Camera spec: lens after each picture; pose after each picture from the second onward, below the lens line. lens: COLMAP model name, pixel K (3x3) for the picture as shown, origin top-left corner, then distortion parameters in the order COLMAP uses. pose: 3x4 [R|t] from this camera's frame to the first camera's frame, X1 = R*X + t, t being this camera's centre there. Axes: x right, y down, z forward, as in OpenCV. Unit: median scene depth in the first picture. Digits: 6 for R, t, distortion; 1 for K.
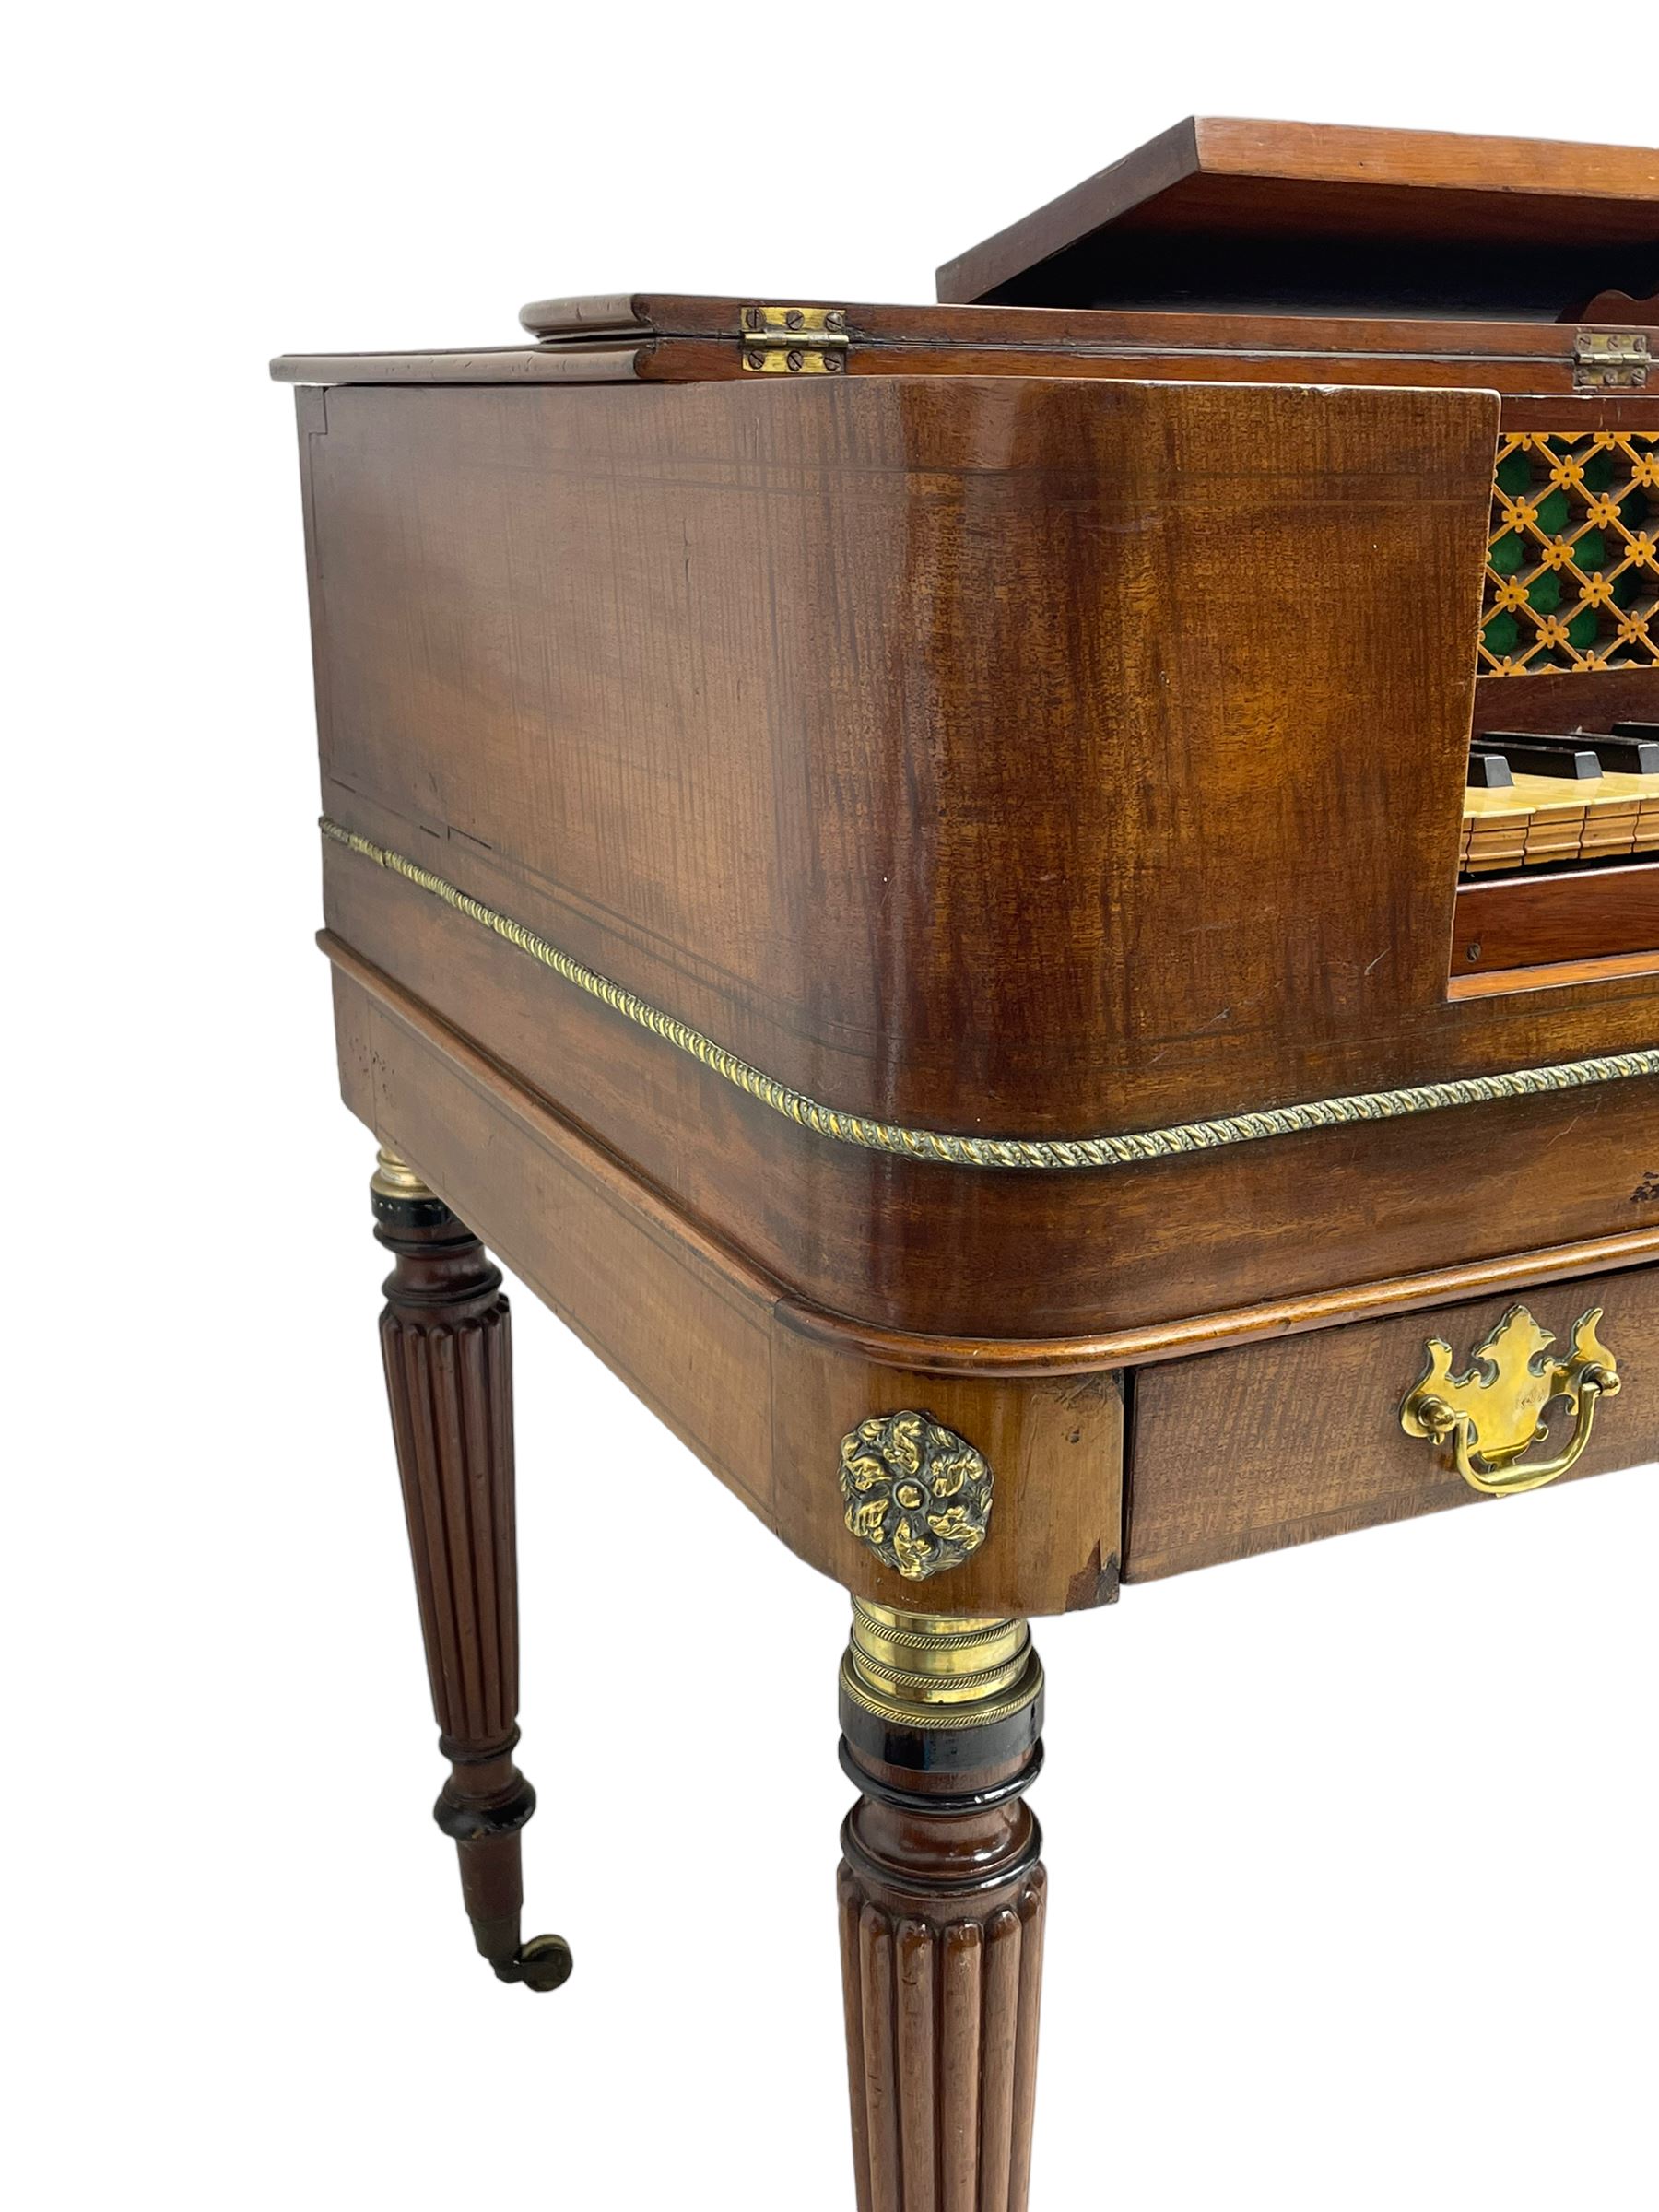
lens RADIAL K [[2290.4, 0, 835.8], [0, 2290.4, 1106.2], [0, 0, 1]] dist [0.057947, 0.000000]
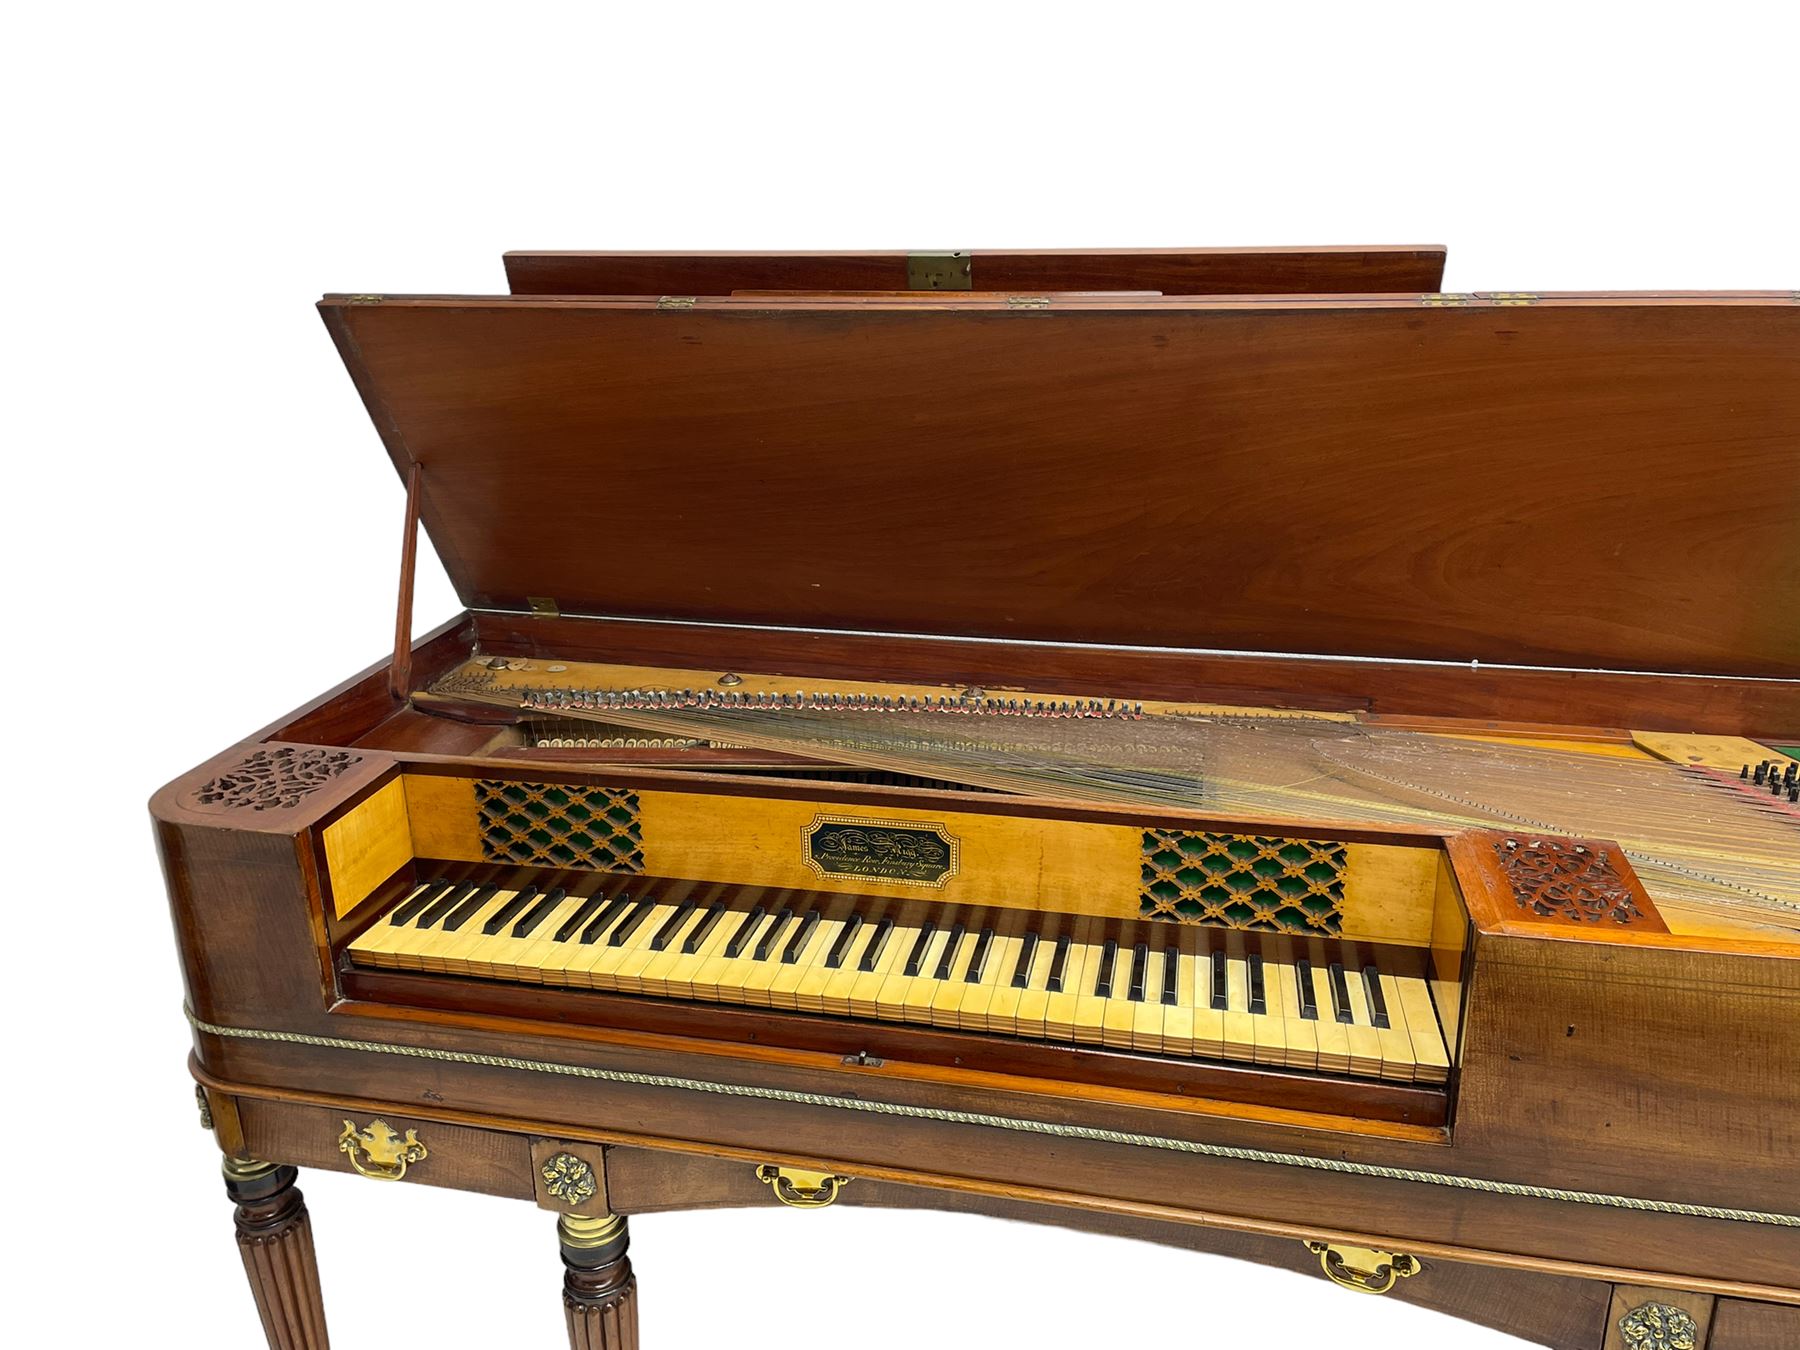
lens RADIAL K [[1358.9, 0, 885.9], [0, 1358.9, 664.7], [0, 0, 1]] dist [0.094788, -0.117028]
pose [[0.769290, 0.188756, -0.610381, 1.807832], [-0.156440, 0.981930, 0.106488, -0.781648], [0.619452, 0.013568, 0.784918, 0.058795]]
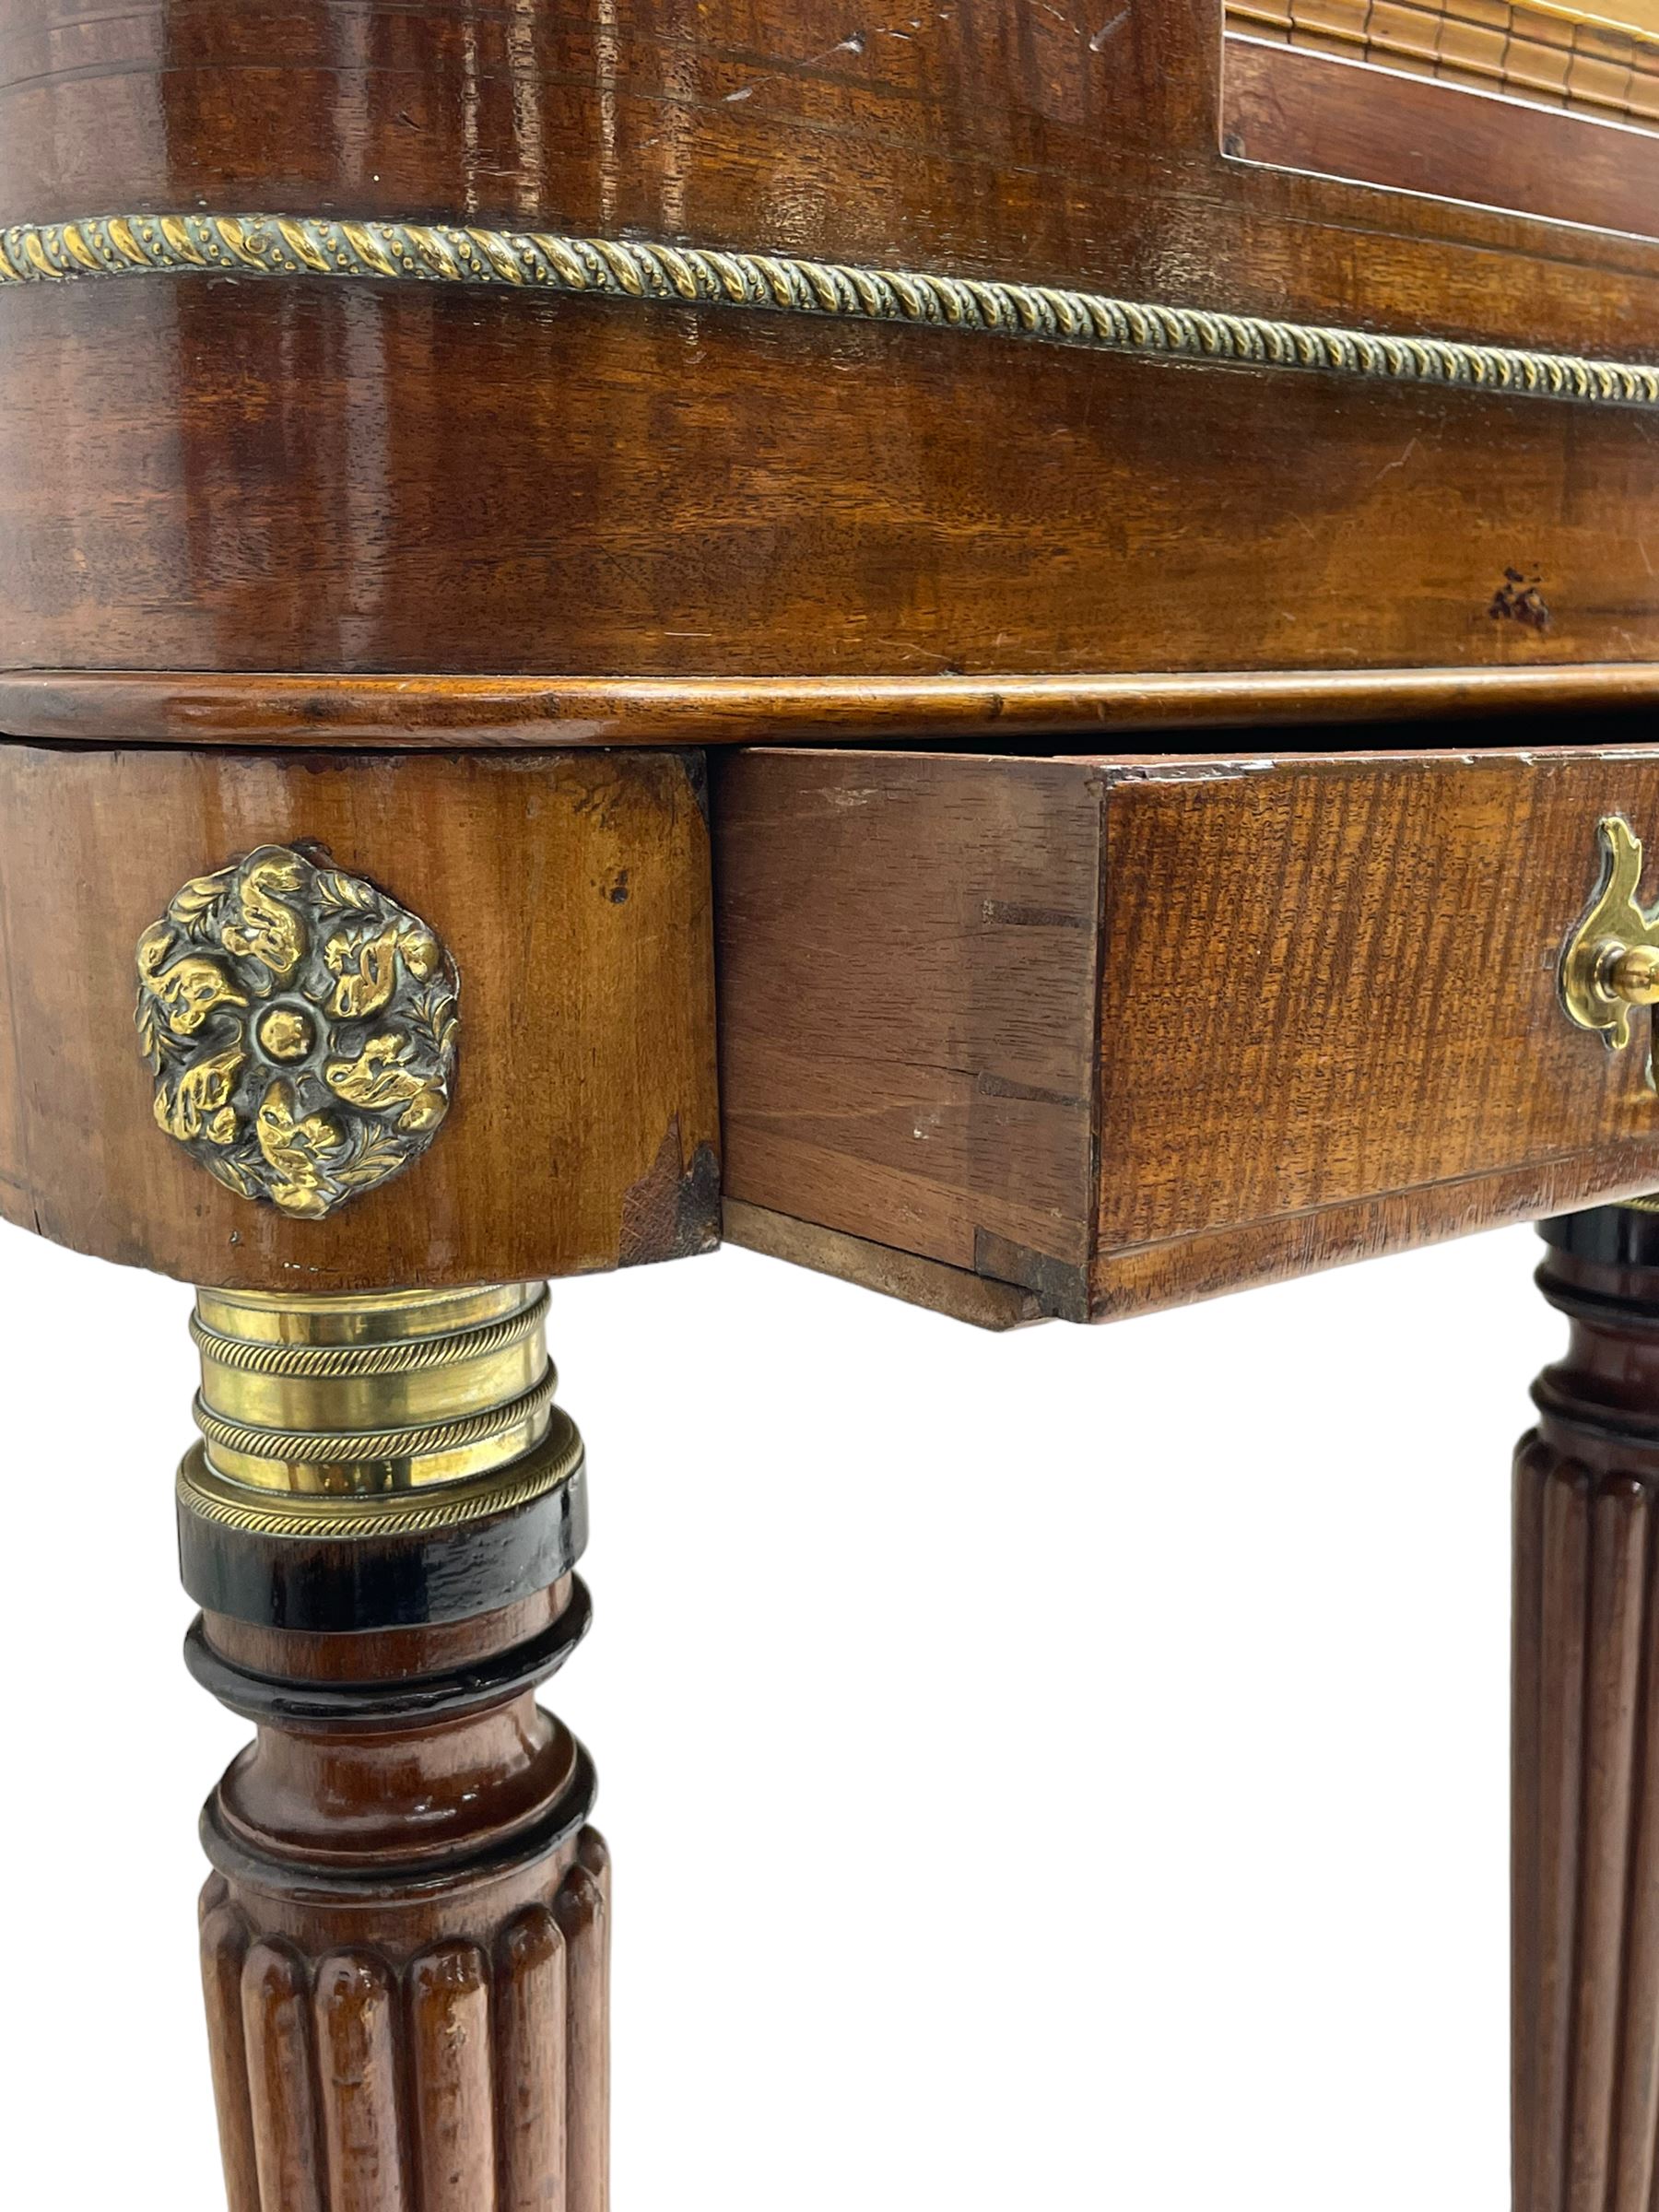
lens RADIAL K [[2290.4, 0, 830.0], [0, 2290.4, 1126.7], [0, 0, 1]] dist [0.057947, 0.000000]
pose [[0.973878, -0.051614, 0.221127, 0.035014], [0.070765, 0.994314, -0.079576, 0.231163], [-0.215763, 0.093145, 0.971993, 0.494774]]
